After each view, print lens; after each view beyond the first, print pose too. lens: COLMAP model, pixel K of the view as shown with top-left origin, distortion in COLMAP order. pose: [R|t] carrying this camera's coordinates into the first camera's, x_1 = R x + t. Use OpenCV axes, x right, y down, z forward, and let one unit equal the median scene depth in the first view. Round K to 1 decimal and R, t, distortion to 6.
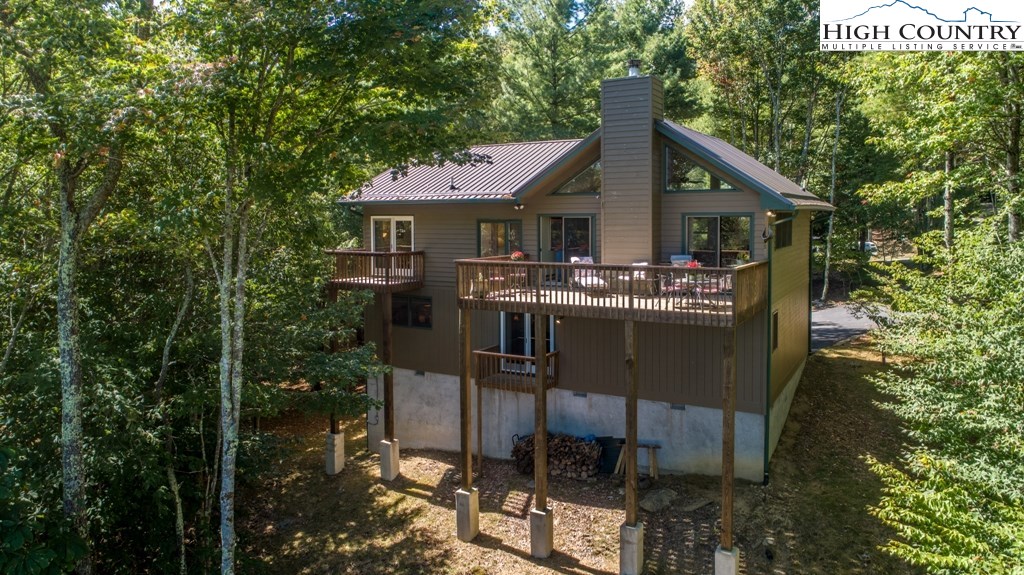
lens RADIAL K [[720.1, 0, 512.0], [0, 720.1, 249.3], [0, 0, 1]] dist [-0.023376, -0.000512]
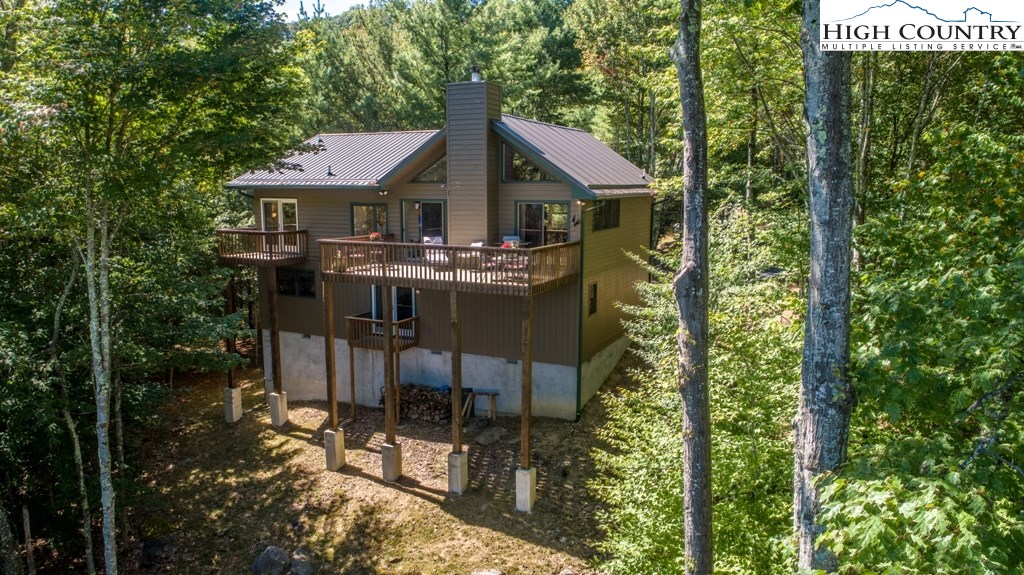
lens RADIAL K [[705.8, 0, 512.0], [0, 705.8, 287.5], [0, 0, 1]] dist [0.004292, -0.054451]
pose [[0.997097, -0.002685, 0.076088, 0.141753], [-0.004658, 0.995354, 0.096173, -0.019463], [-0.075993, -0.096248, 0.992452, -0.172249]]
